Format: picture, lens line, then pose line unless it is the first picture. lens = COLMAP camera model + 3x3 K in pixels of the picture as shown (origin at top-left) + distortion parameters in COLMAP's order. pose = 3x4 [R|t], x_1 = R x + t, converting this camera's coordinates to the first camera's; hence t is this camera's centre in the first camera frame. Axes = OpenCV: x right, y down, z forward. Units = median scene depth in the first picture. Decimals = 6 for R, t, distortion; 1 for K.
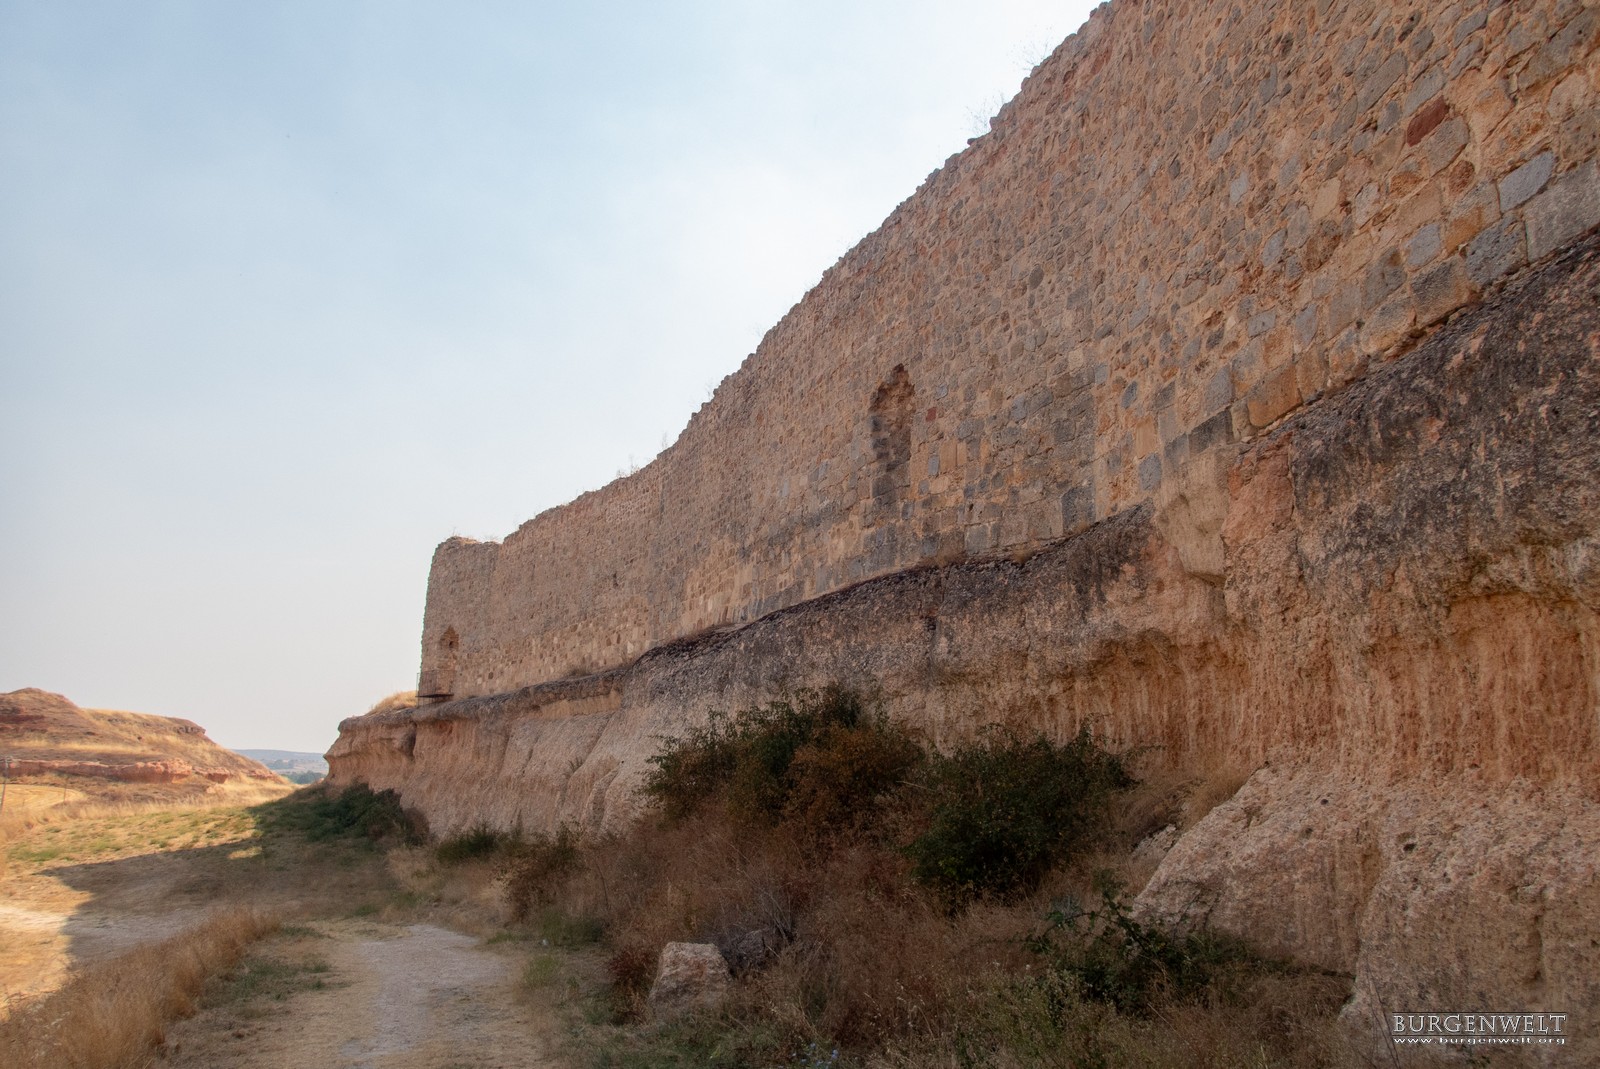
lens RADIAL K [[1174.3, 0, 799.9], [0, 1174.3, 534.0], [0, 0, 1]] dist [-0.002531, -0.003927]
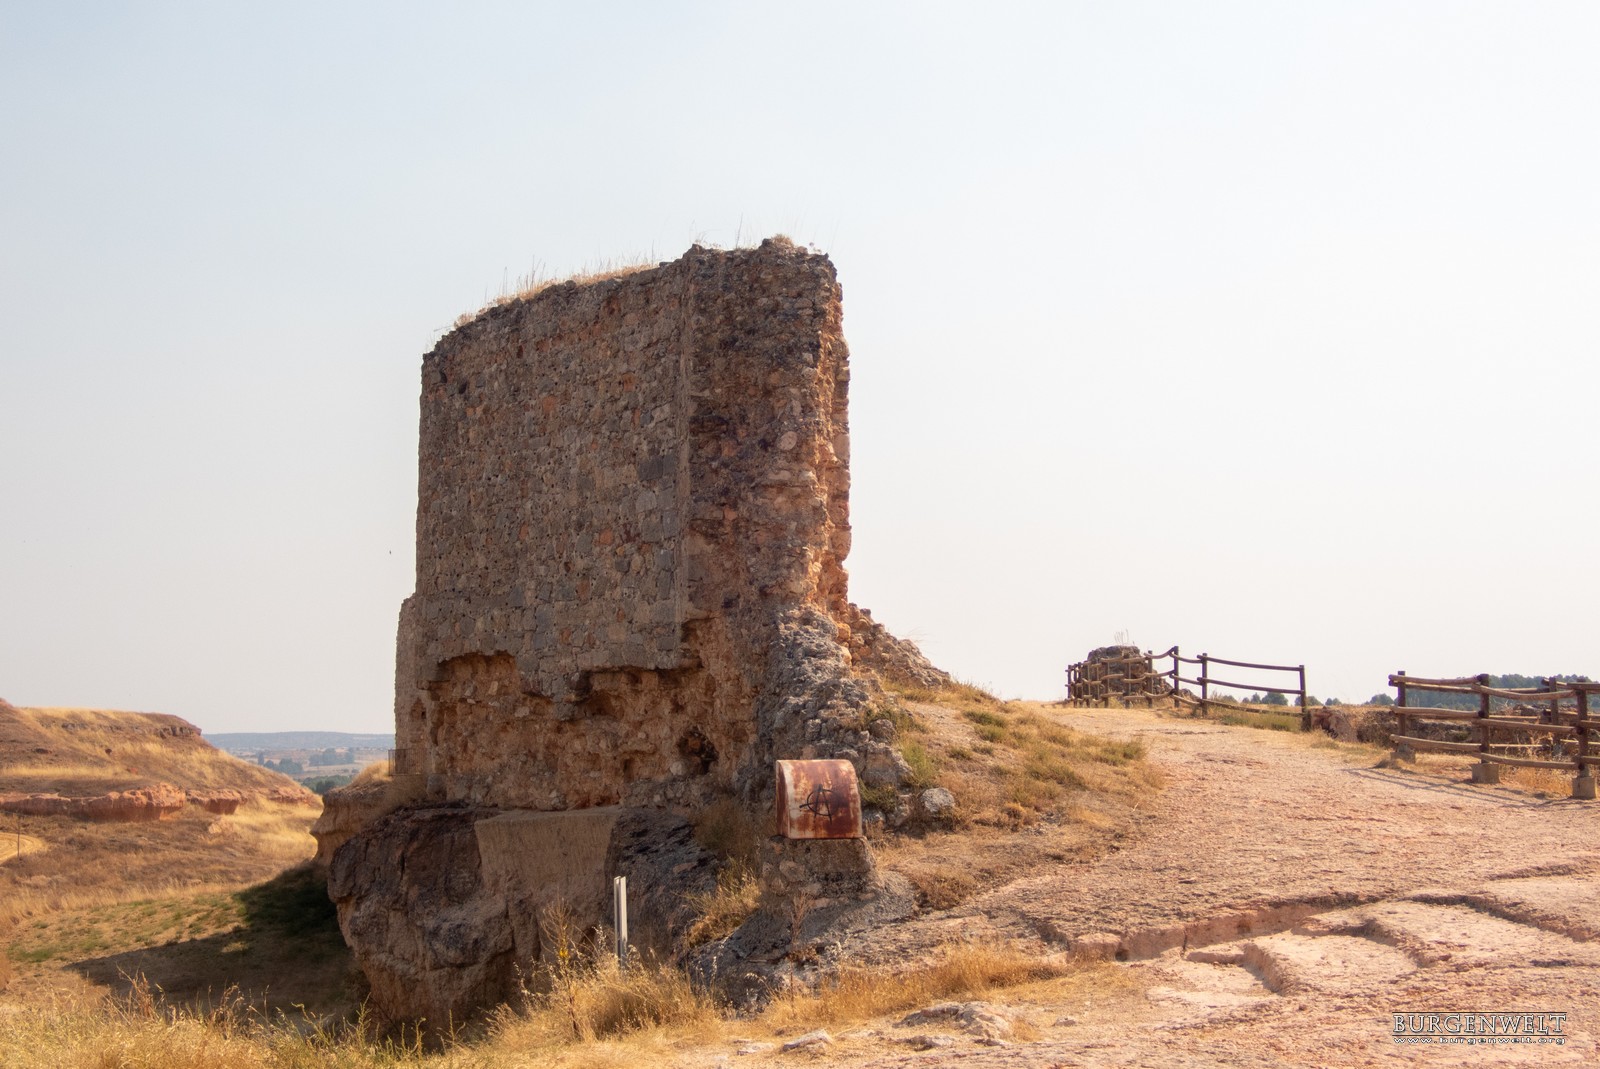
lens RADIAL K [[2179.1, 0, 800.1], [0, 2179.1, 534.9], [0, 0, 1]] dist [0.003660, 0.000000]
pose [[0.979541, -0.051549, -0.194531, 0.086704], [0.071383, 0.992783, 0.096362, -0.050091], [0.188160, -0.108277, 0.976152, -0.152748]]
